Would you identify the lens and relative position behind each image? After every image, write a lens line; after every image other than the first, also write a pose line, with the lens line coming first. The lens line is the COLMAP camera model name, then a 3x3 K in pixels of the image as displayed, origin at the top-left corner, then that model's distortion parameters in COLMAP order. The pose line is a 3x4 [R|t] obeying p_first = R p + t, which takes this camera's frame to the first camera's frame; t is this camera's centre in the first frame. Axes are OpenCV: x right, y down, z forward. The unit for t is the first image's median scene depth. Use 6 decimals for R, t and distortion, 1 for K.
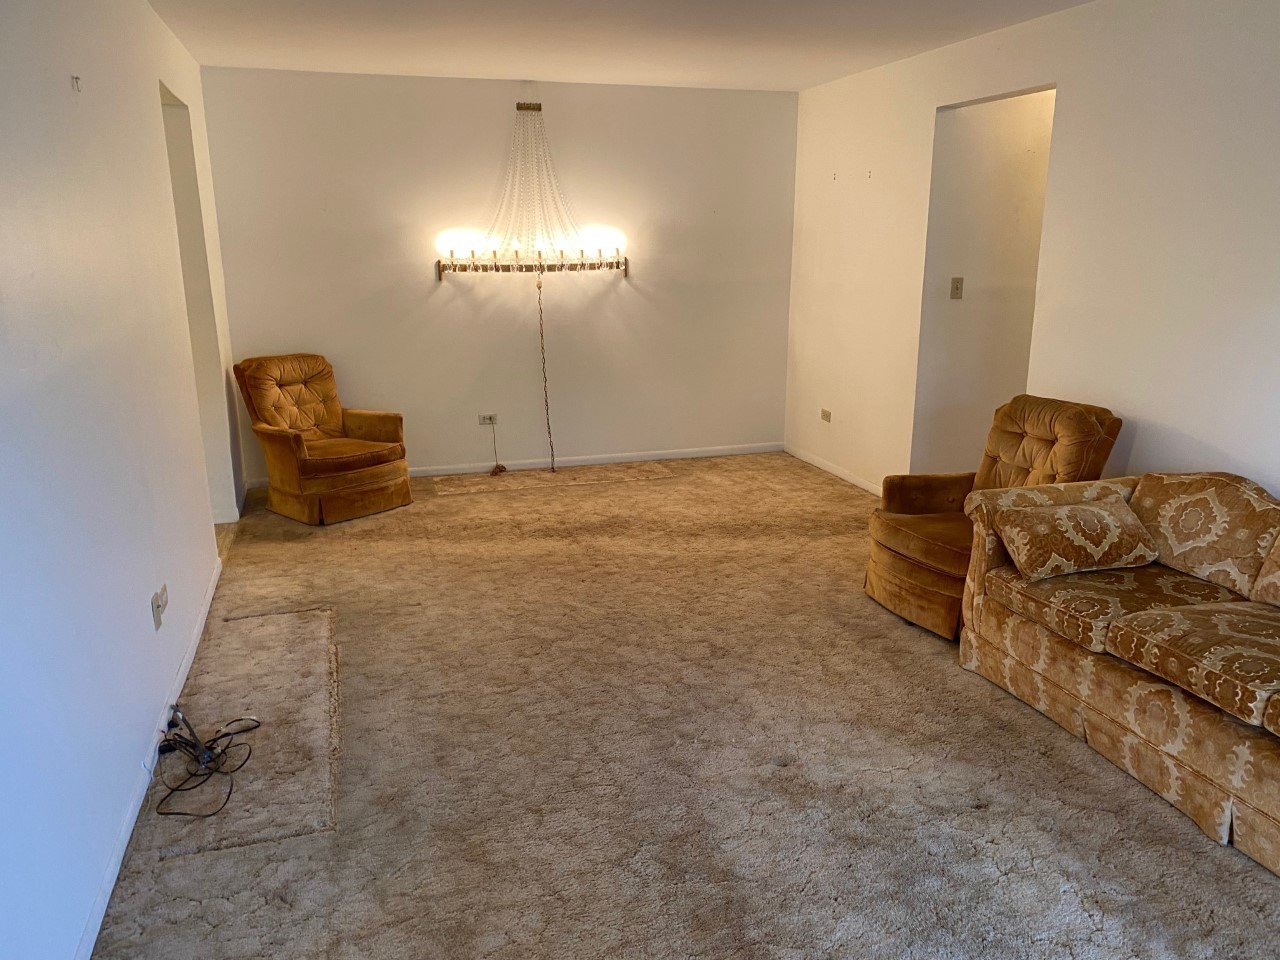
lens RADIAL K [[980.5, 0, 646.1], [0, 980.5, 489.6], [0, 0, 1]] dist [0.041065, -0.045218]
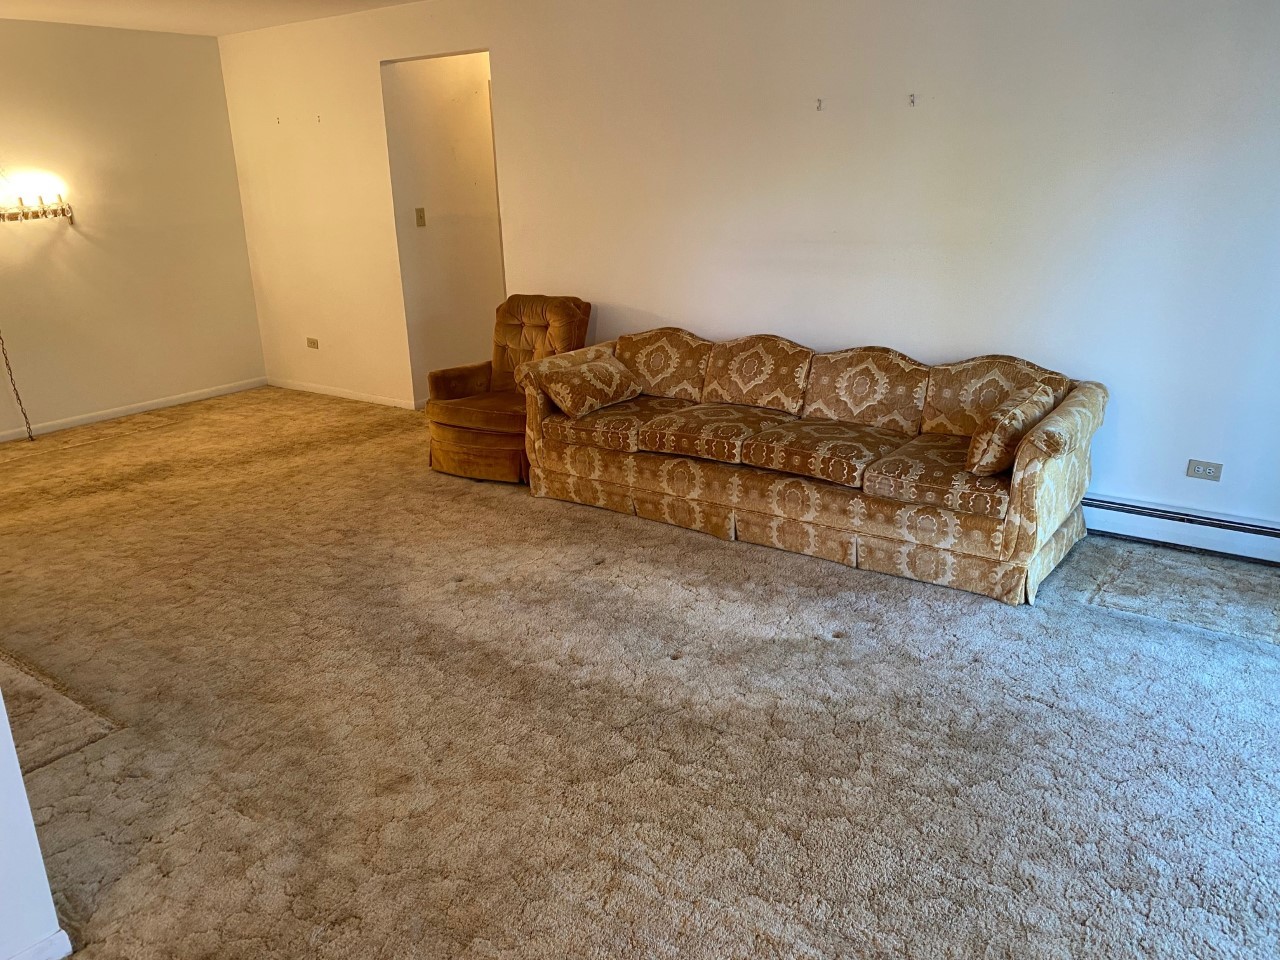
lens RADIAL K [[980.5, 0, 646.1], [0, 980.5, 489.6], [0, 0, 1]] dist [0.041065, -0.045218]
pose [[0.794978, -0.209752, 0.569222, -0.344422], [0.178865, 0.977654, 0.110450, 0.054191], [-0.579669, 0.014009, 0.814731, -0.192568]]
